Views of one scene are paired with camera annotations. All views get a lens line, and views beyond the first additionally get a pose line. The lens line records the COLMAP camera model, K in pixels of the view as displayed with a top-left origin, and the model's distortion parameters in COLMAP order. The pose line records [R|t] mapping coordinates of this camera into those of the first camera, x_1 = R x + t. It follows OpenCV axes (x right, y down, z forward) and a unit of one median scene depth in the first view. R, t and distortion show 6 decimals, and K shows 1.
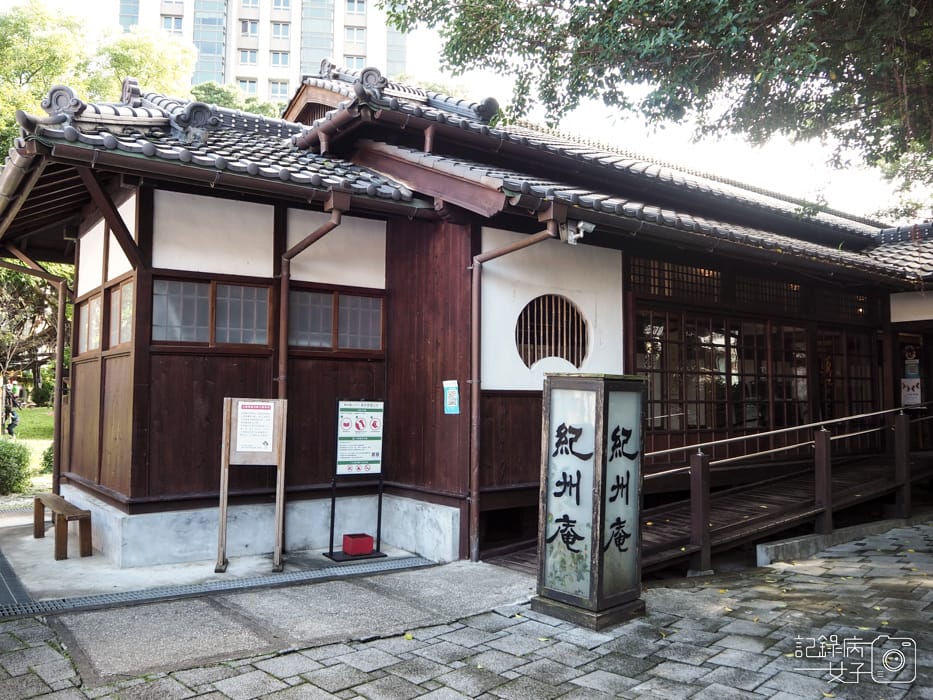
lens RADIAL K [[789.1, 0, 468.1], [0, 789.1, 347.4], [0, 0, 1]] dist [-0.047544, 0.016940]
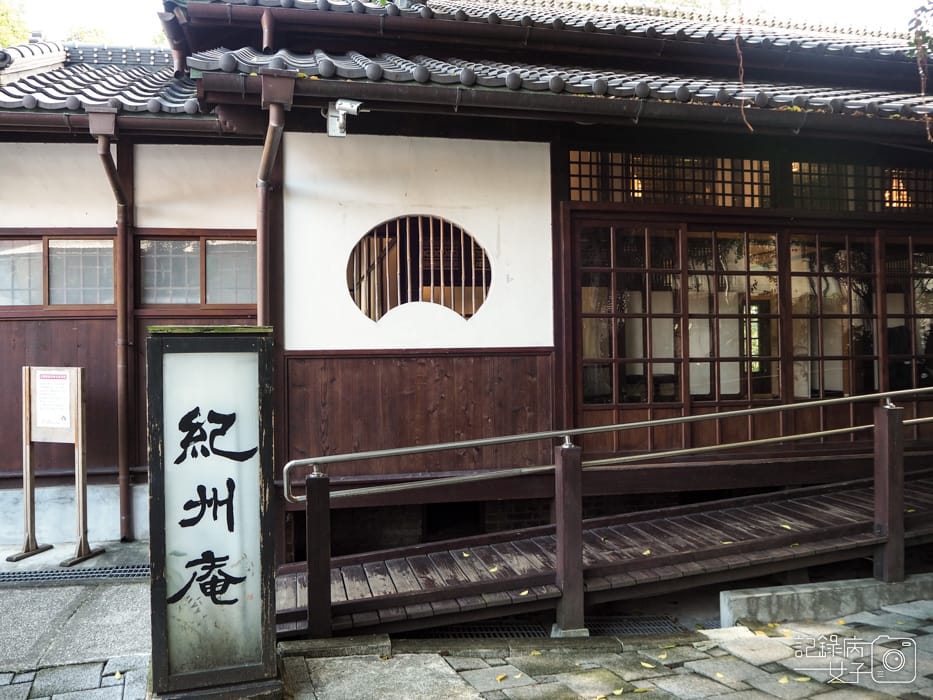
lens RADIAL K [[789.1, 0, 465.4], [0, 789.1, 349.8], [0, 0, 1]] dist [-0.047544, 0.016940]
pose [[0.903509, -0.021332, -0.428037, 0.482268], [0.045847, 0.997840, 0.047045, 0.024945], [0.426109, -0.062130, 0.902536, 0.388922]]
